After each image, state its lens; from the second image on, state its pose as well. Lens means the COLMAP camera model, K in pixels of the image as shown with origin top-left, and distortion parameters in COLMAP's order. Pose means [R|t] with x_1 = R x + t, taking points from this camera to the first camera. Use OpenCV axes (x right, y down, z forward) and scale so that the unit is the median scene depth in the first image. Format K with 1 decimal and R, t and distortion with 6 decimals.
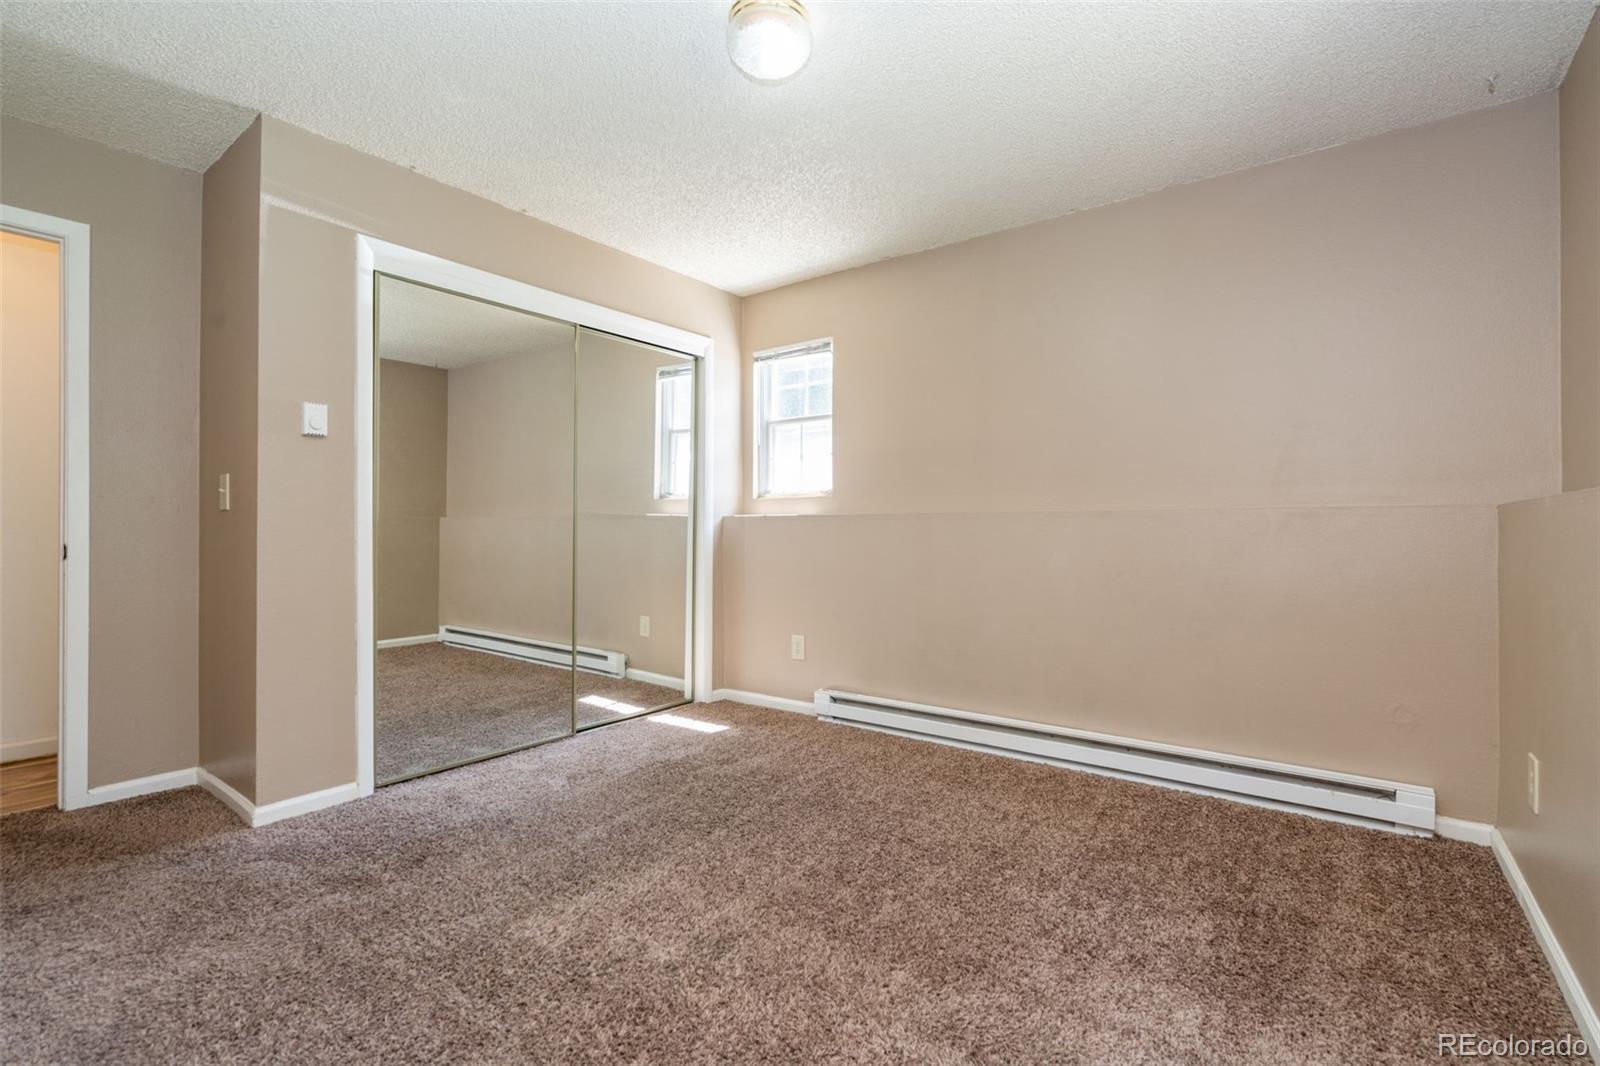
lens RADIAL K [[722.5, 0, 802.4], [0, 722.5, 528.5], [0, 0, 1]] dist [-0.001176, -0.000242]
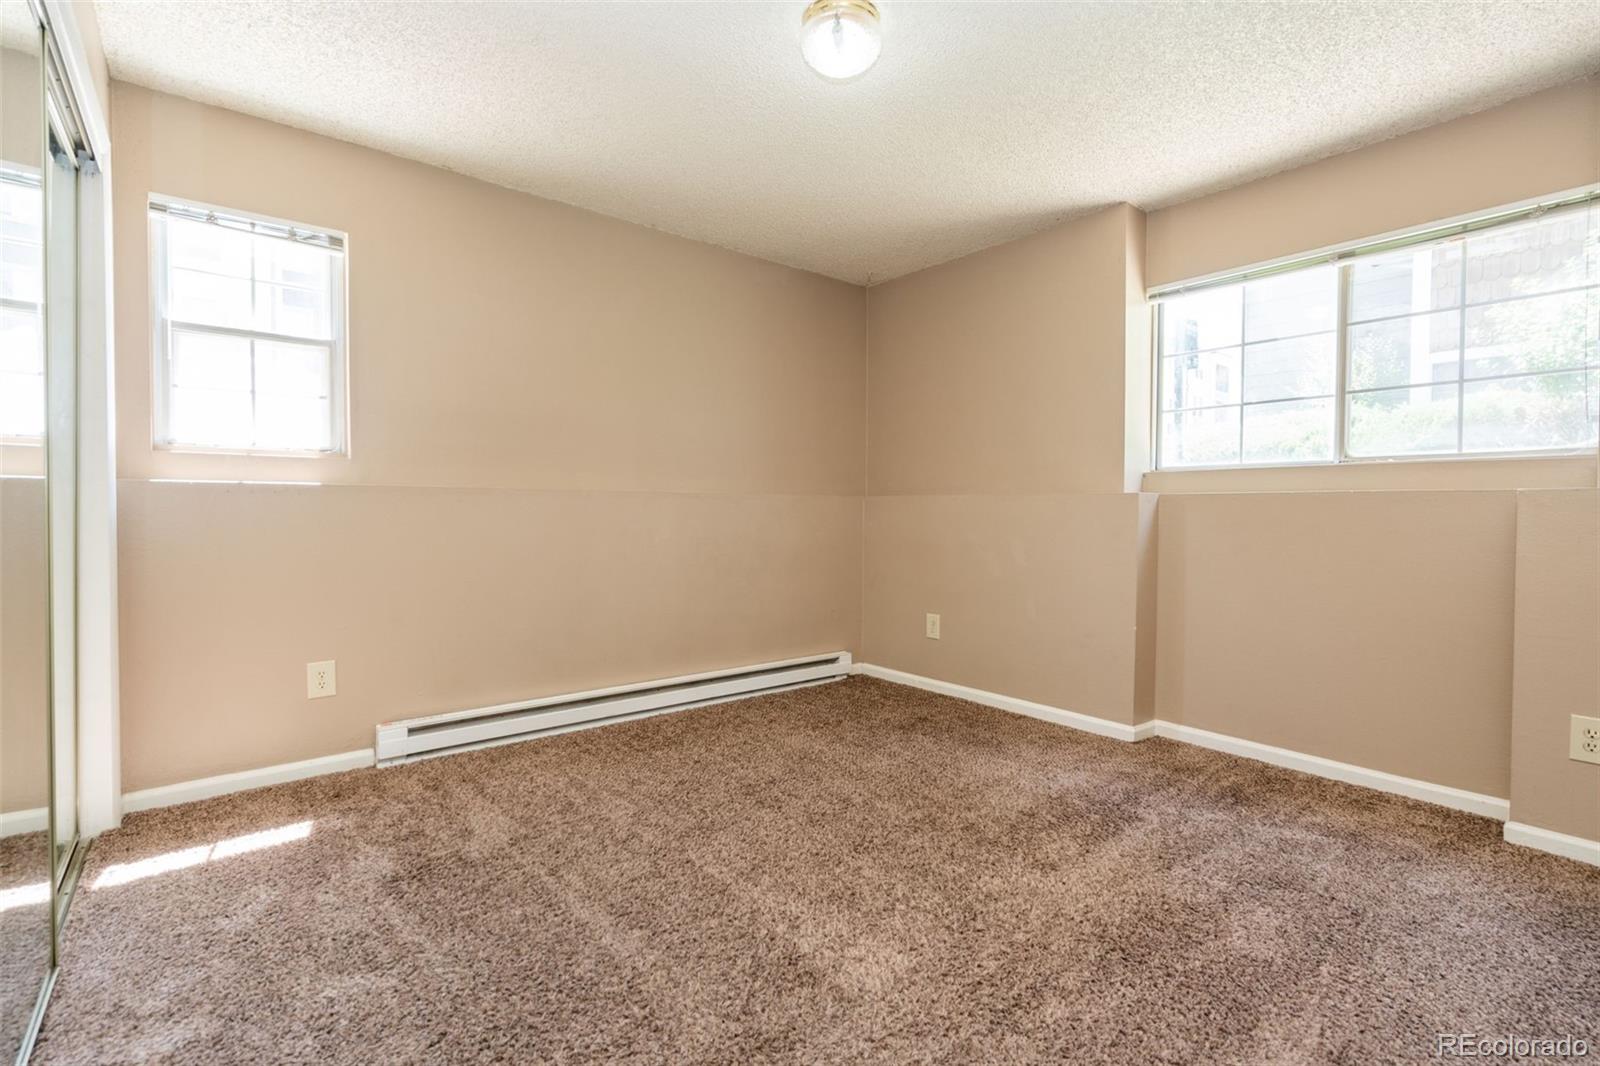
lens RADIAL K [[722.5, 0, 790.5], [0, 722.5, 530.6], [0, 0, 1]] dist [-0.001176, -0.000242]
pose [[0.244505, -0.026264, 0.969292, -0.586487], [-0.008475, 0.999537, 0.029221, 0.000813], [-0.969611, -0.015359, 0.244169, 0.433426]]
